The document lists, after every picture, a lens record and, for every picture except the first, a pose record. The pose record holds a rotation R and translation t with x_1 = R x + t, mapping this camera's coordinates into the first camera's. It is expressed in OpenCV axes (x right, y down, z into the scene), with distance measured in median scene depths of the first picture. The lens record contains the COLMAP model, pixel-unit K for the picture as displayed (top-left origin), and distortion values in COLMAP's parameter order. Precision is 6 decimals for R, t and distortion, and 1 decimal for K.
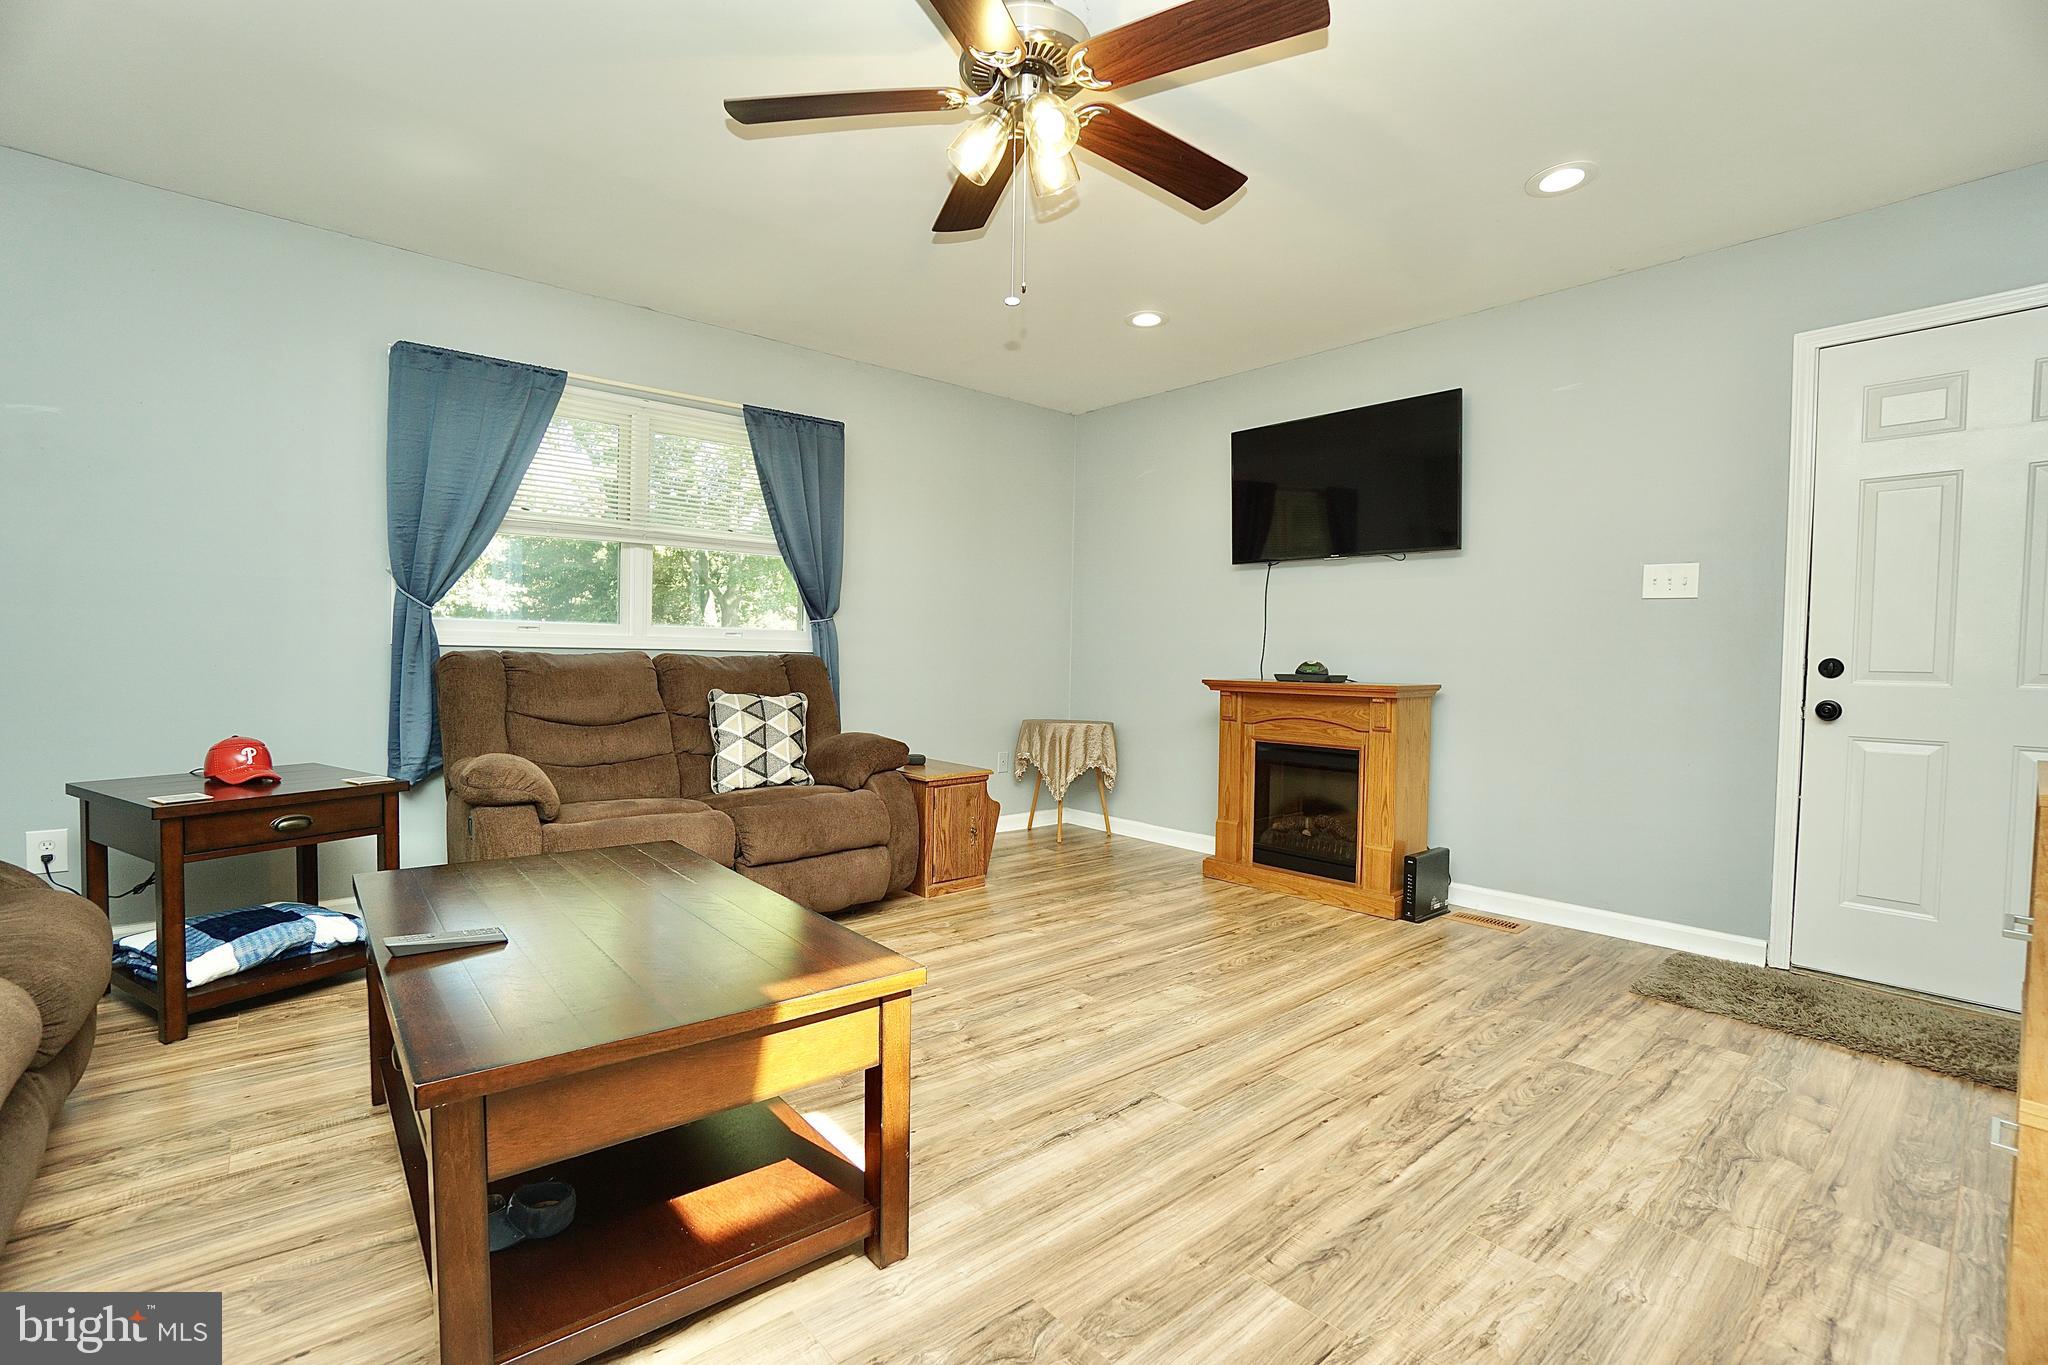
lens RADIAL K [[901.7, 0, 1030.6], [0, 901.7, 675.2], [0, 0, 1]] dist [-0.040811, 0.003190]
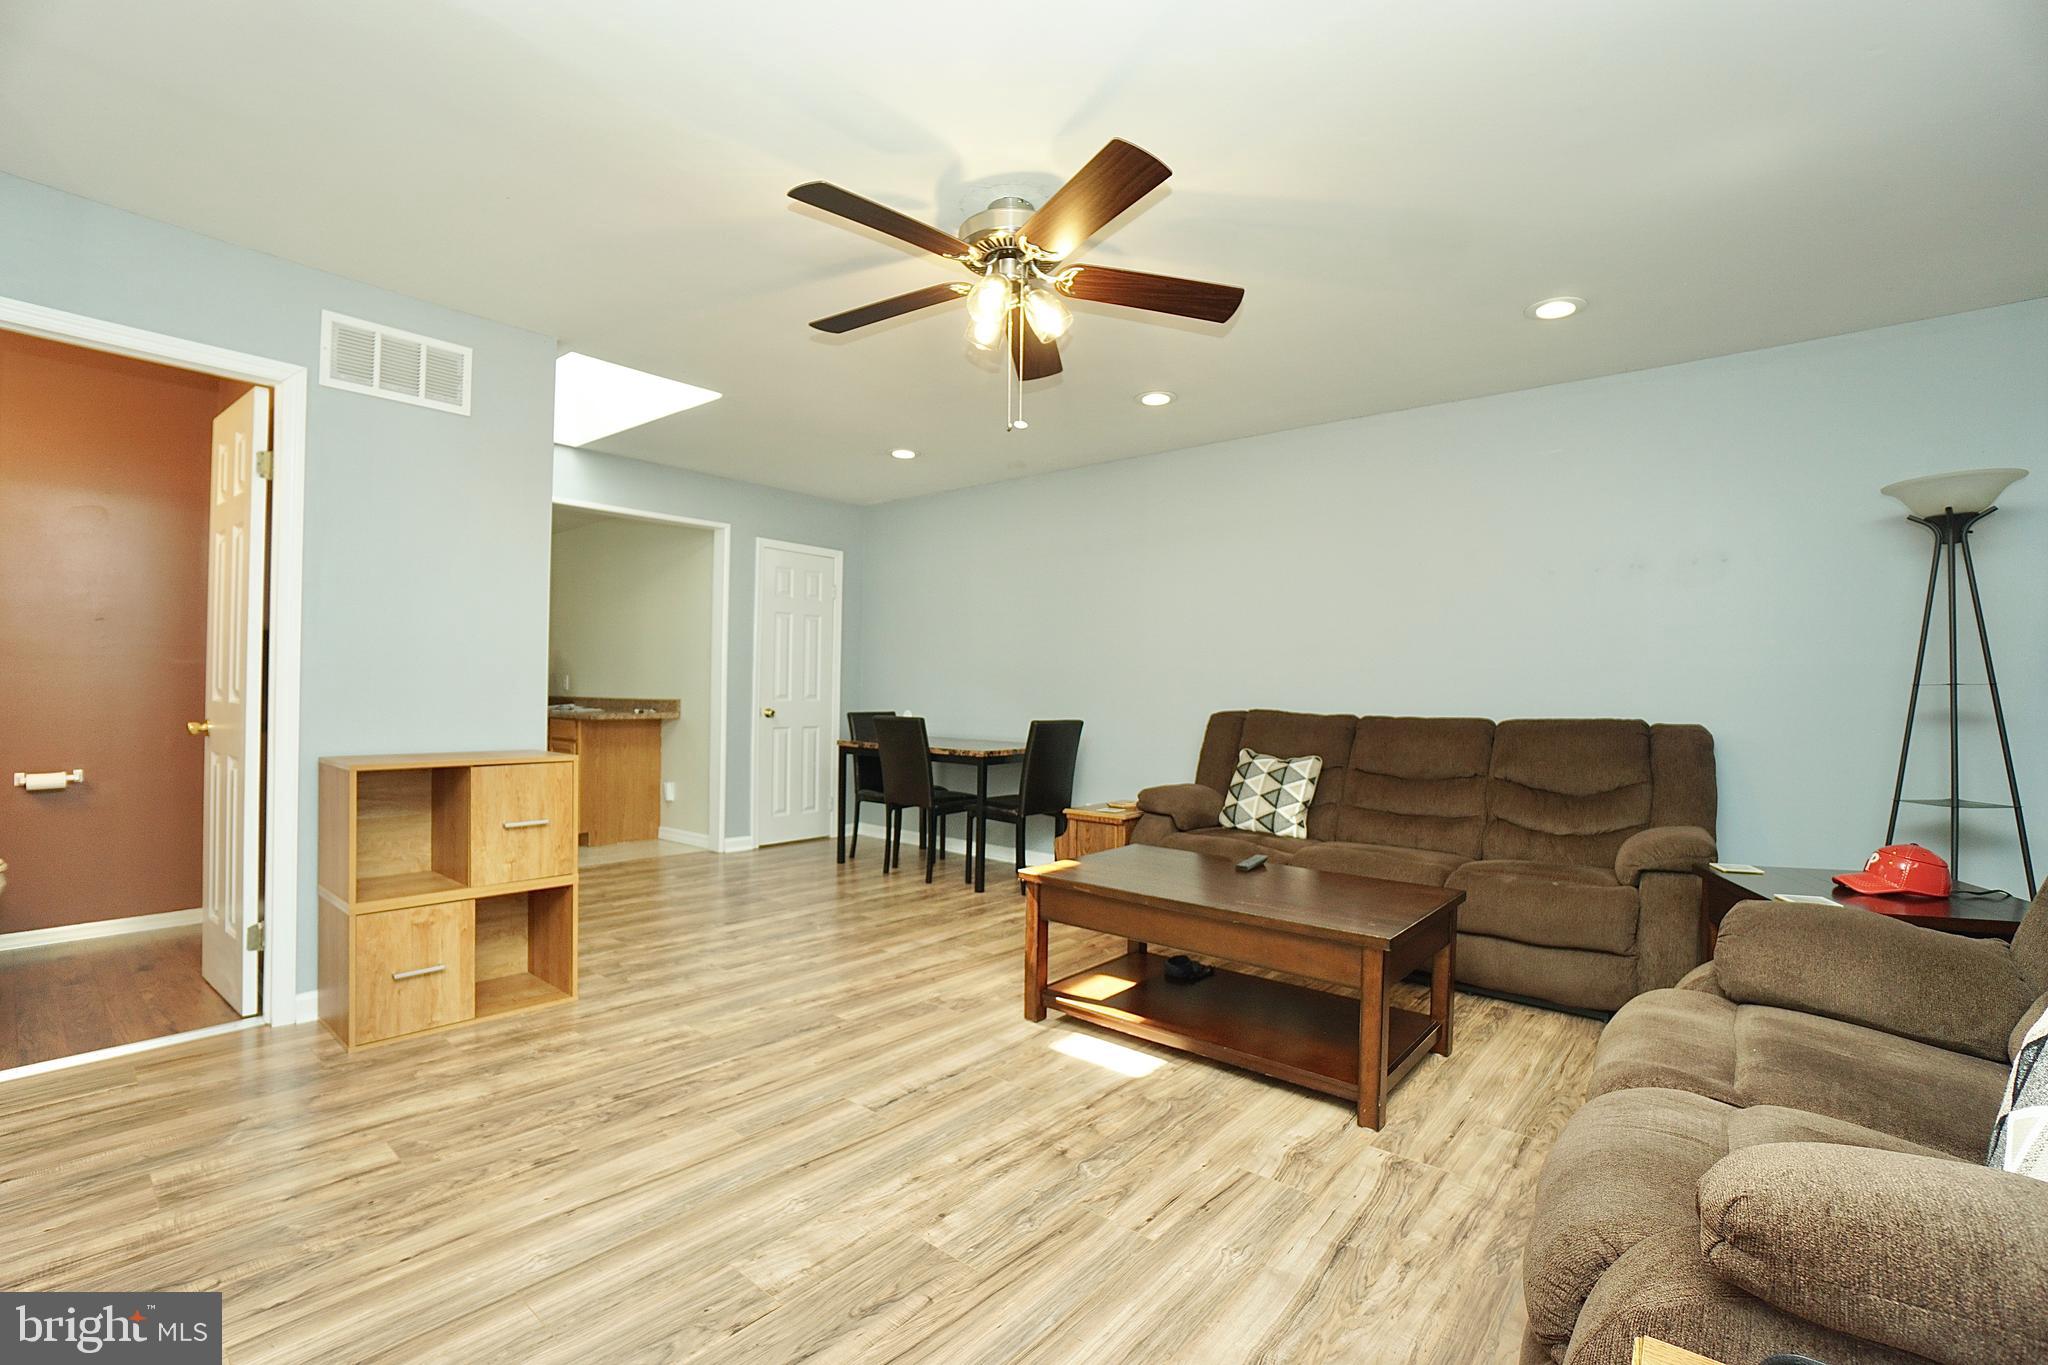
lens RADIAL K [[901.7, 0, 1030.3], [0, 901.7, 686.0], [0, 0, 1]] dist [-0.040811, 0.003190]
pose [[-0.986085, -0.039133, -0.161569, 0.140949], [-0.042058, 0.999007, 0.014722, -0.088404], [0.160832, 0.021312, -0.986752, 2.049195]]
